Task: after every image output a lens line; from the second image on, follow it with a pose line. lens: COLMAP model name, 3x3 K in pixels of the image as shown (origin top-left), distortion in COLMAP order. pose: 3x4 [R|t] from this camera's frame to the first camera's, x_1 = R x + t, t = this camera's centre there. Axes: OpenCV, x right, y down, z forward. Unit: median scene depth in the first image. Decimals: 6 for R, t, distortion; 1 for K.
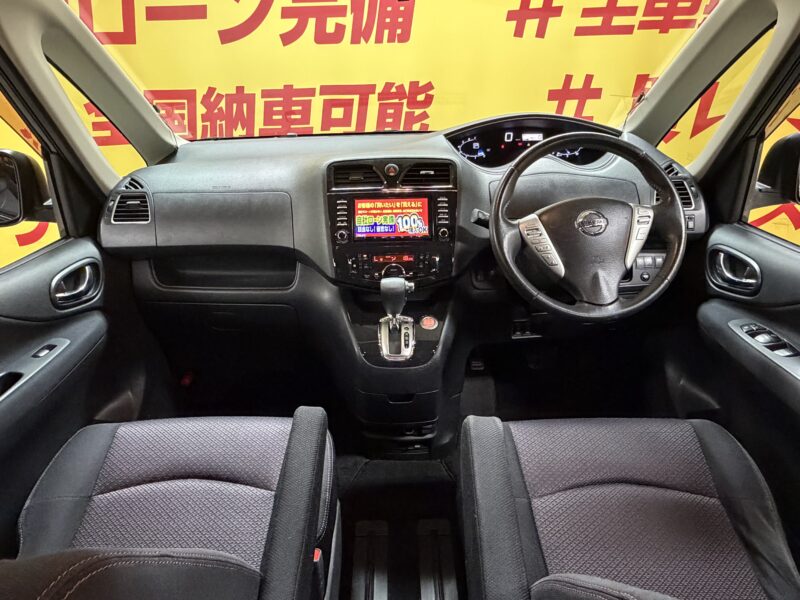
lens RADIAL K [[543.1, 0, 400.0], [0, 543.1, 300.0], [0, 0, 1]] dist [0.006203, -0.003276]
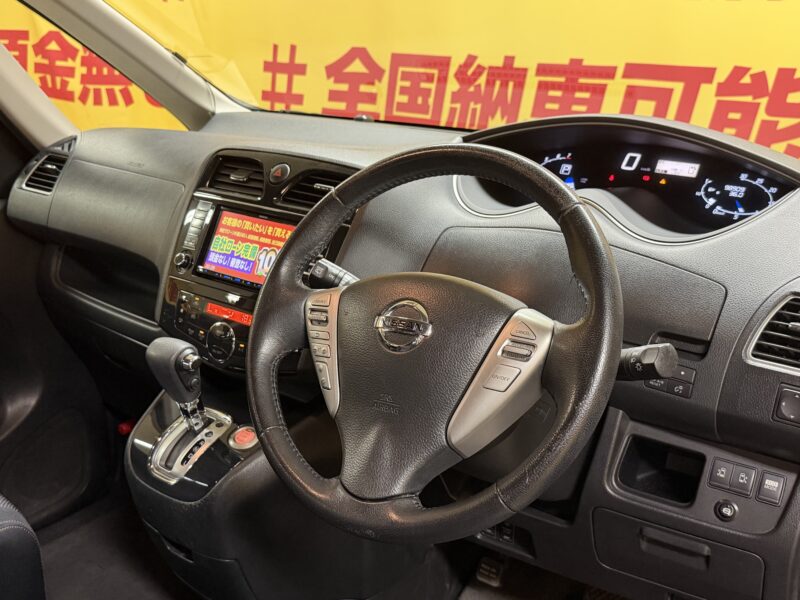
lens RADIAL K [[838.9, 0, 400.0], [0, 838.9, 300.0], [0, 0, 1]] dist [0.157631, -0.391330]
pose [[0.794167, 0.229609, -0.562653, 0.504305], [-0.290817, 0.956567, -0.020120, -0.097811], [0.533595, 0.179608, 0.826448, 0.253664]]
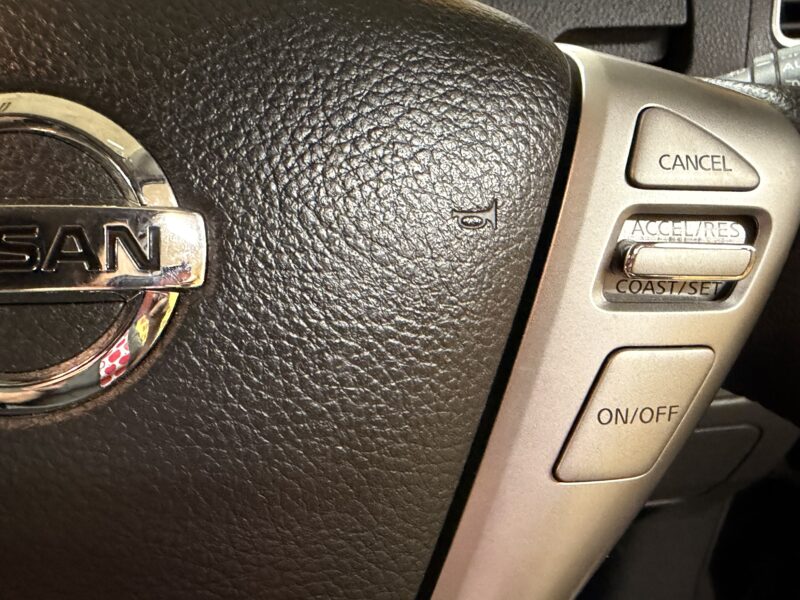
lens RADIAL K [[838.9, 0, 400.0], [0, 838.9, 300.0], [0, 0, 1]] dist [0.157631, -0.391330]
pose [[0.993240, 0.049290, 0.105096, 0.262227], [-0.070597, 0.975185, 0.209835, -0.111506], [-0.092145, -0.215836, 0.972072, 0.585758]]
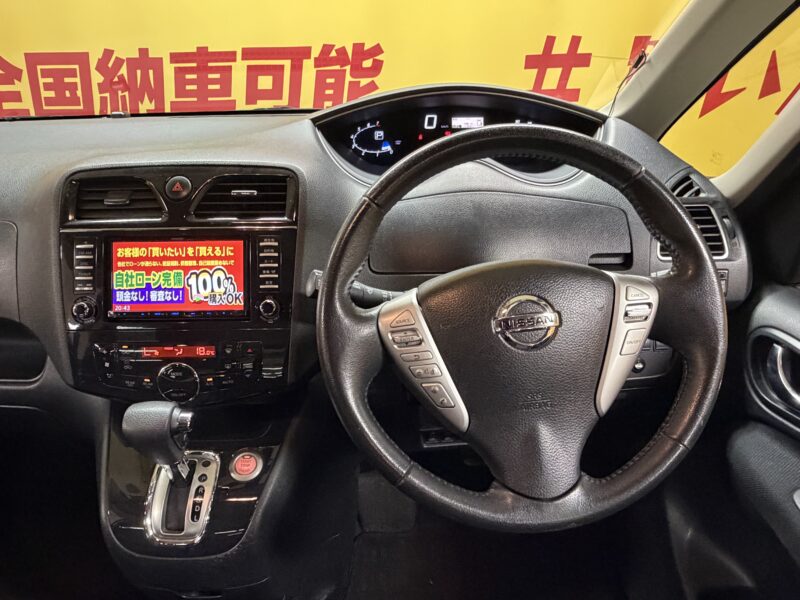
lens RADIAL K [[547.8, 0, 386.8], [0, 547.8, 300.8], [0, 0, 1]] dist [-0.003050, -0.000407]
pose [[0.999925, 0.009923, -0.007181, 0.155201], [-0.009579, 0.998875, 0.046443, -0.119444], [0.007634, -0.046370, 0.998895, 0.348105]]
